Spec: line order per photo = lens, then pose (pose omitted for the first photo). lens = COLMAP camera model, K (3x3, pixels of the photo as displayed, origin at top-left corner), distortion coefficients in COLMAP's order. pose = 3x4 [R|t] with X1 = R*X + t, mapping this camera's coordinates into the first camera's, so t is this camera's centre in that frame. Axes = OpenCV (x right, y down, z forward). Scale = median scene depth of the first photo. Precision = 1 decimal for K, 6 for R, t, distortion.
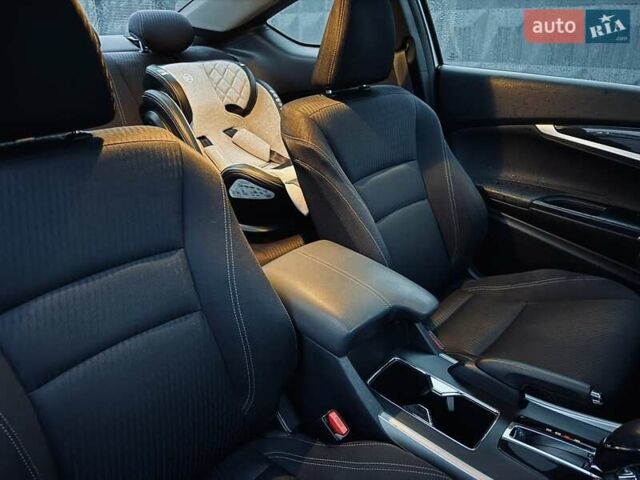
lens RADIAL K [[450.4, 0, 320.0], [0, 450.4, 240.0], [0, 0, 1]] dist [0.003537, -0.004766]
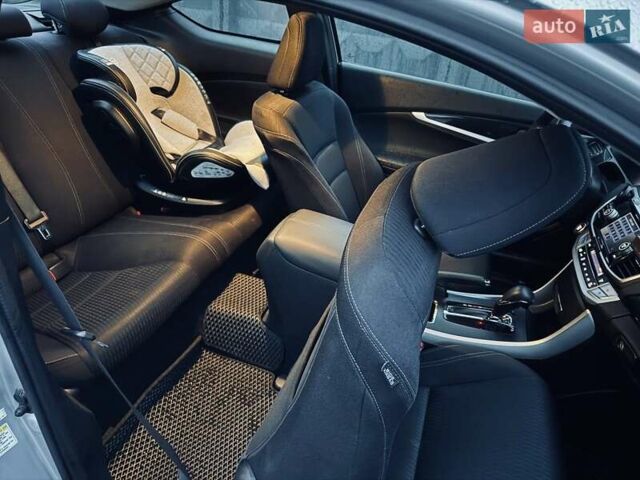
lens RADIAL K [[450.4, 0, 320.0], [0, 450.4, 240.0], [0, 0, 1]] dist [0.003537, -0.004766]
pose [[0.922018, -0.113413, 0.370163, -0.342387], [0.073596, 0.990040, 0.120019, -0.049125], [-0.380088, -0.083417, 0.921181, -0.214802]]
